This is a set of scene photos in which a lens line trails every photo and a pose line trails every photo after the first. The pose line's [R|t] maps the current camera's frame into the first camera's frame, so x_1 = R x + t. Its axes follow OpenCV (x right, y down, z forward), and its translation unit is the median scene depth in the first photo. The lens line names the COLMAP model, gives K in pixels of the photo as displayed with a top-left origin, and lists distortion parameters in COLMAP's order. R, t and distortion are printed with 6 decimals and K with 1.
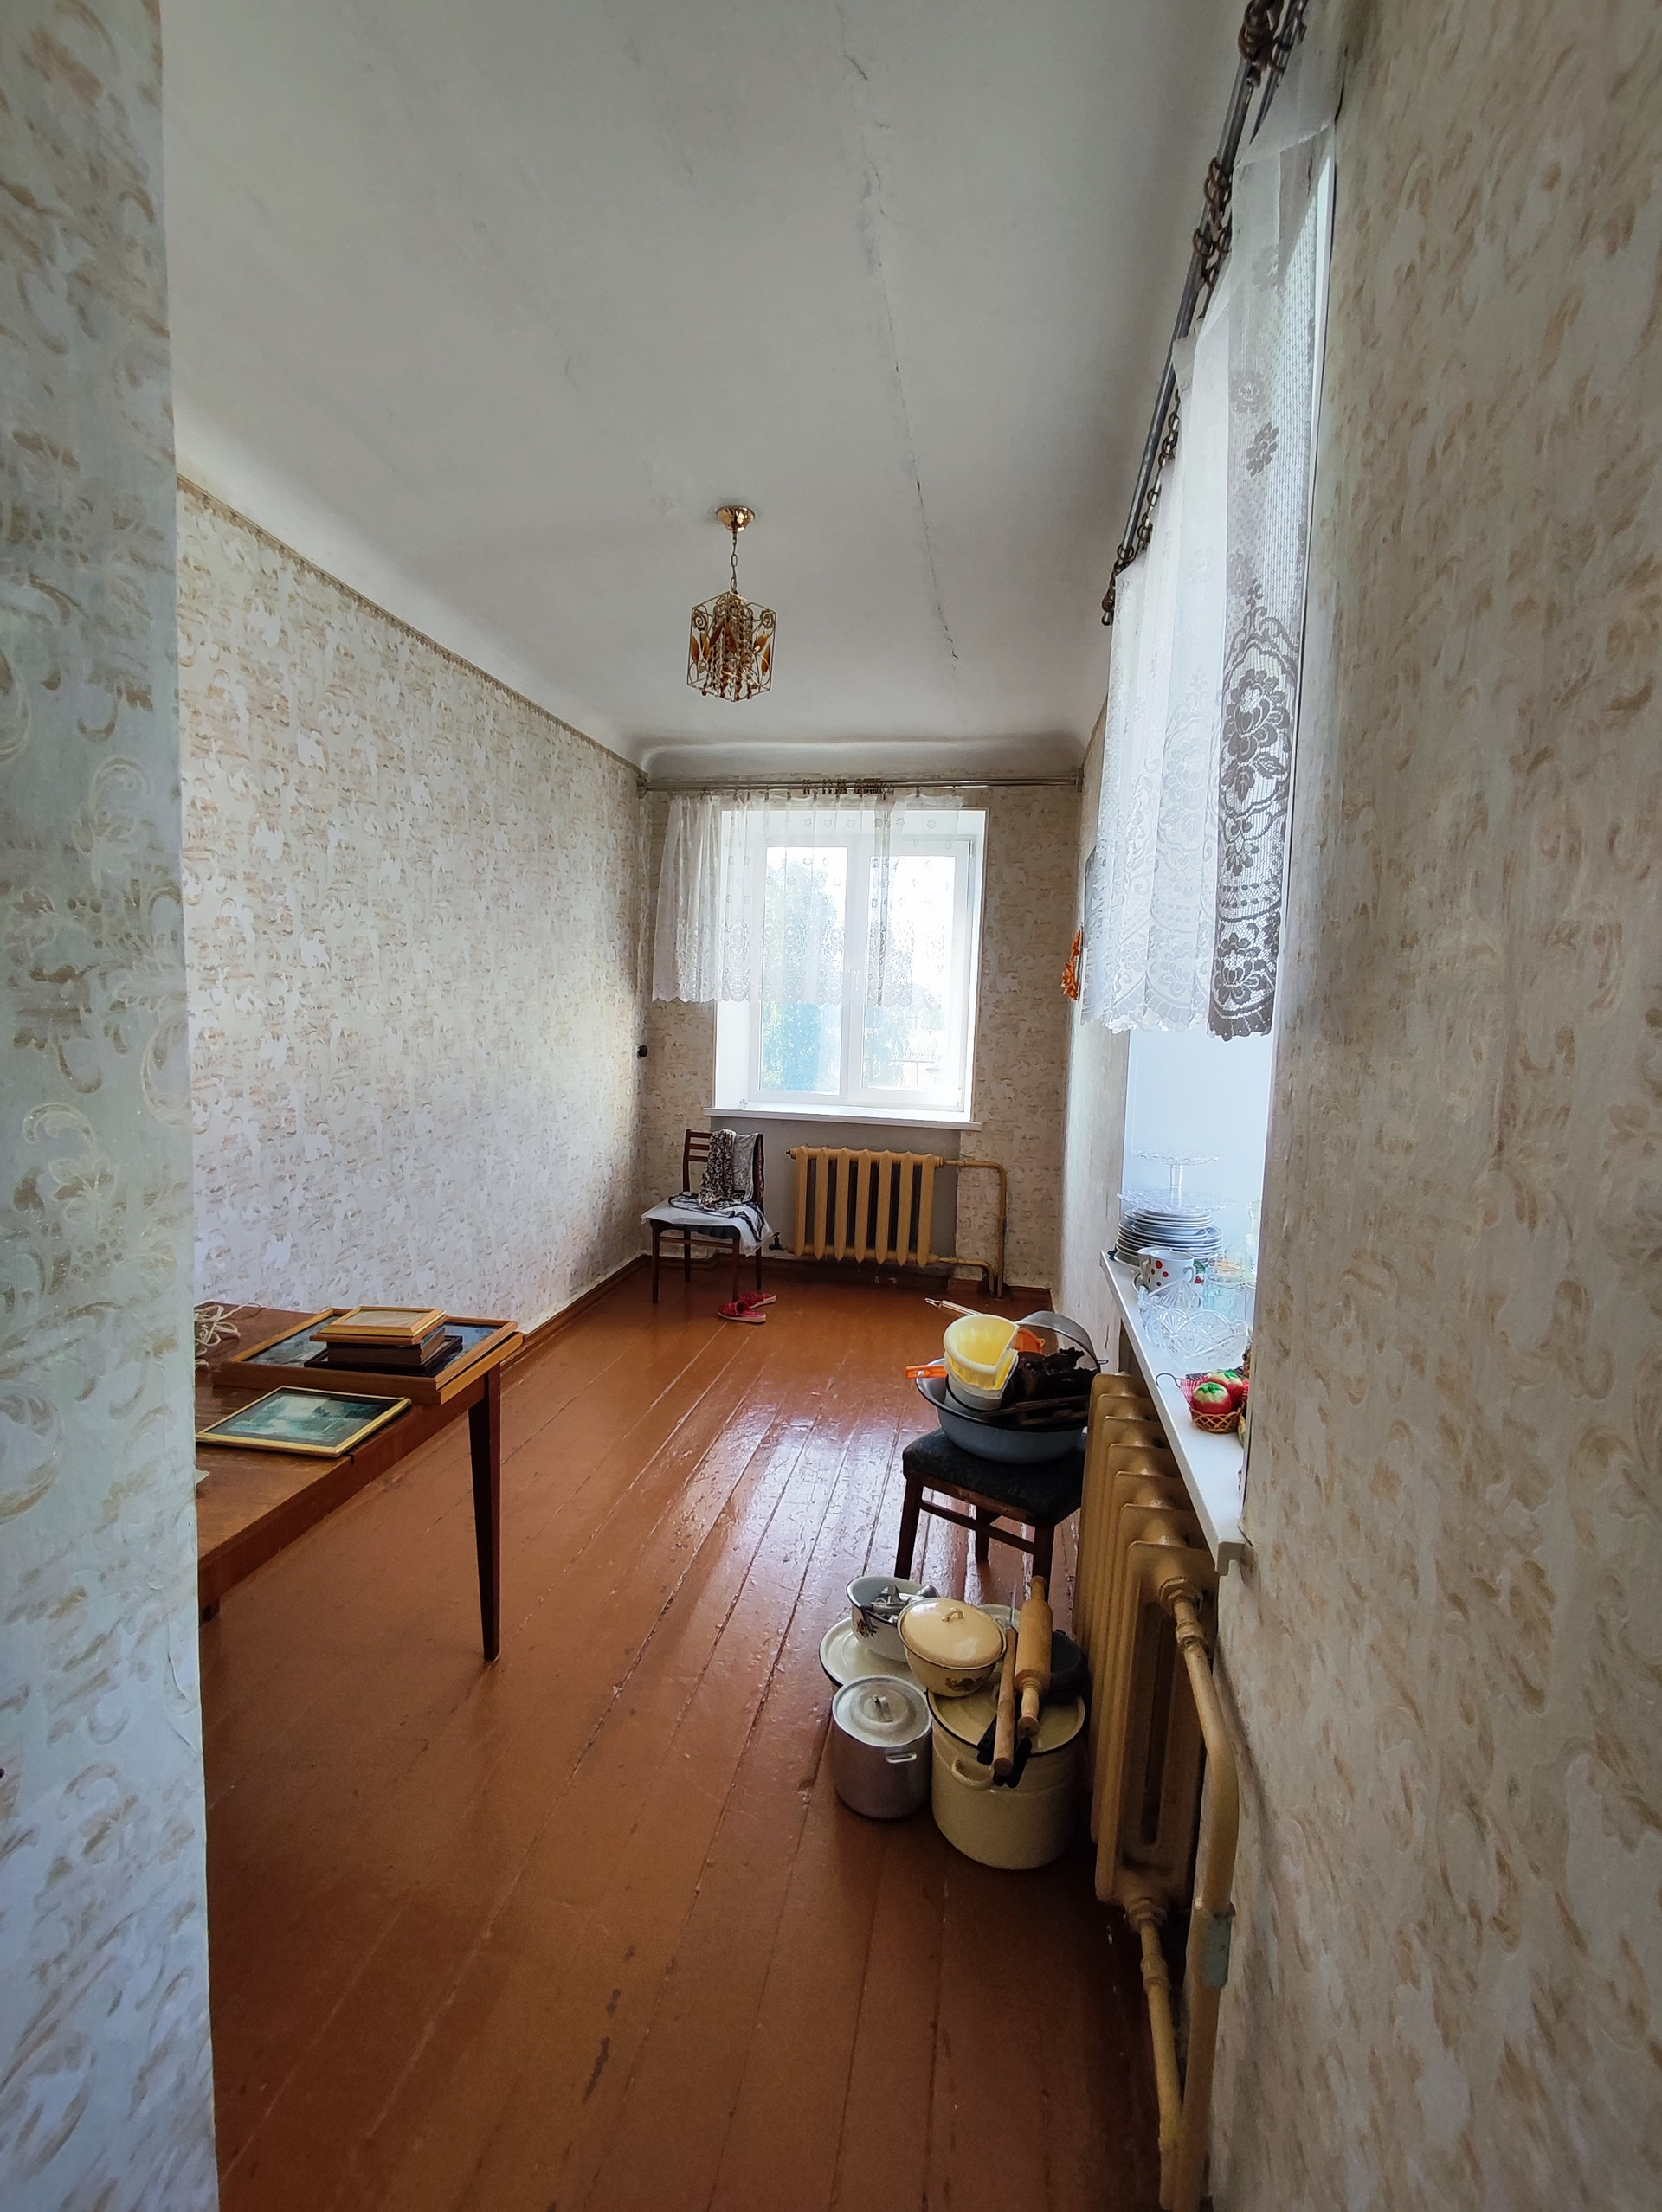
lens RADIAL K [[1017.1, 0, 831.3], [0, 1017.1, 1104.4], [0, 0, 1]] dist [-0.003283, -0.001134]
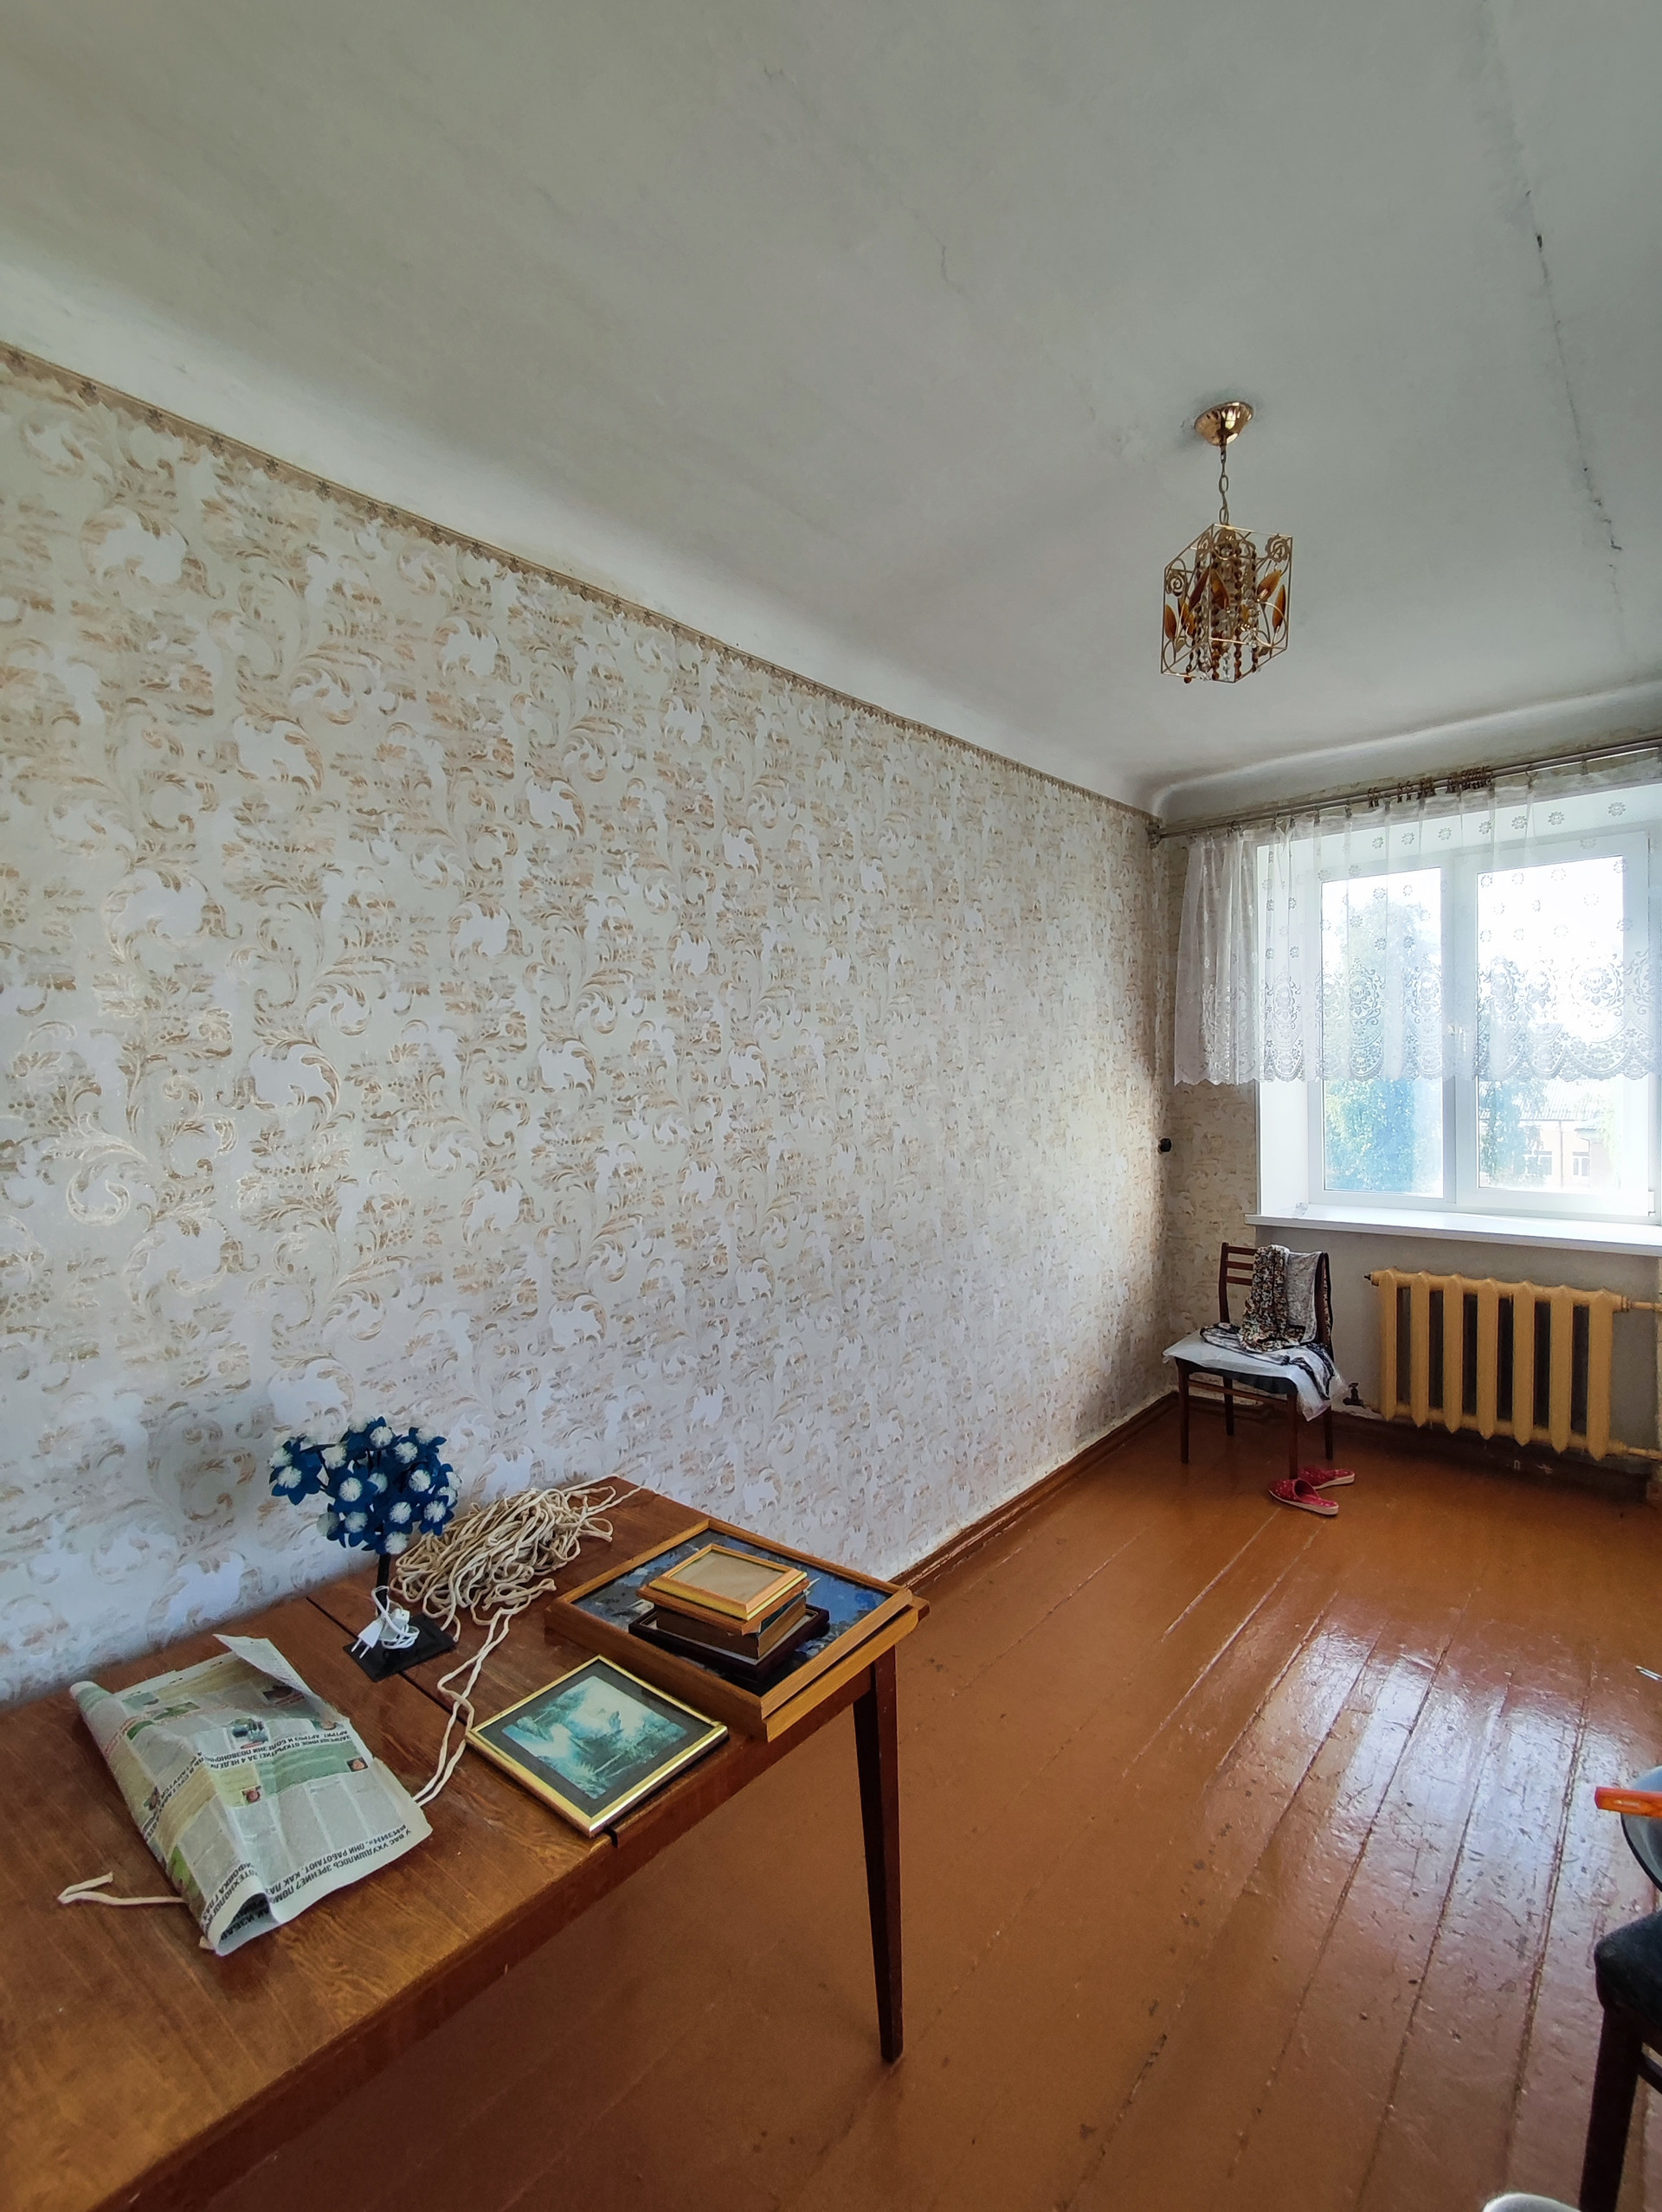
lens RADIAL K [[1017.1, 0, 819.7], [0, 1017.1, 1099.7], [0, 0, 1]] dist [-0.003283, -0.001134]
pose [[0.854339, -0.038199, -0.518311, 0.009820], [0.001301, 0.997449, -0.071366, -0.047731], [0.519715, 0.060297, 0.852209, 0.217919]]
